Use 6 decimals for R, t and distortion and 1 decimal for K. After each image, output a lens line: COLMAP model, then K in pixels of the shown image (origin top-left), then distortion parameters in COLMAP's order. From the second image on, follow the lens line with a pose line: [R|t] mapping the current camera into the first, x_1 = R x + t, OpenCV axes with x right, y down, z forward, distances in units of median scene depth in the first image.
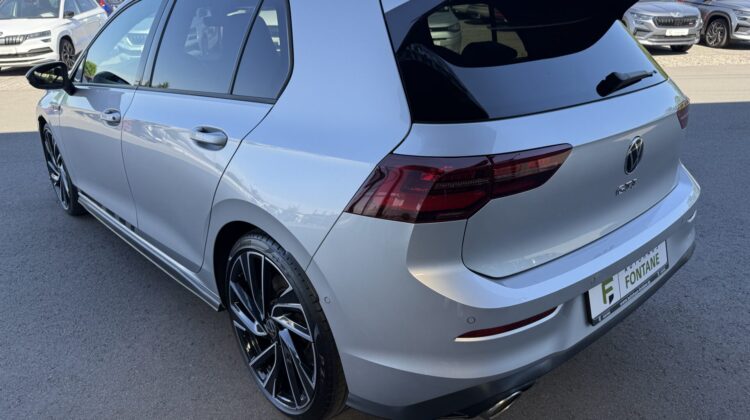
lens RADIAL K [[585.0, 0, 375.0], [0, 585.0, 210.0], [0, 0, 1]] dist [0.000295, -0.052164]
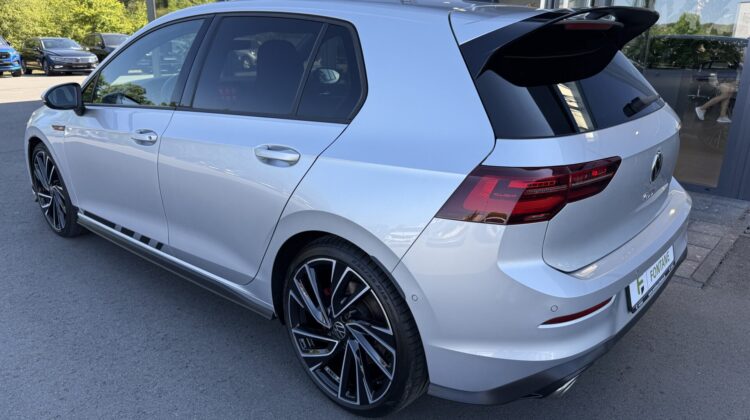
lens RADIAL K [[585.0, 0, 375.0], [0, 585.0, 210.0], [0, 0, 1]] dist [0.000295, -0.052164]
pose [[0.992628, -0.017576, 0.119923, -0.270189], [0.022096, 0.999090, -0.036469, 0.024268], [-0.119173, 0.038850, 0.992113, -0.098542]]
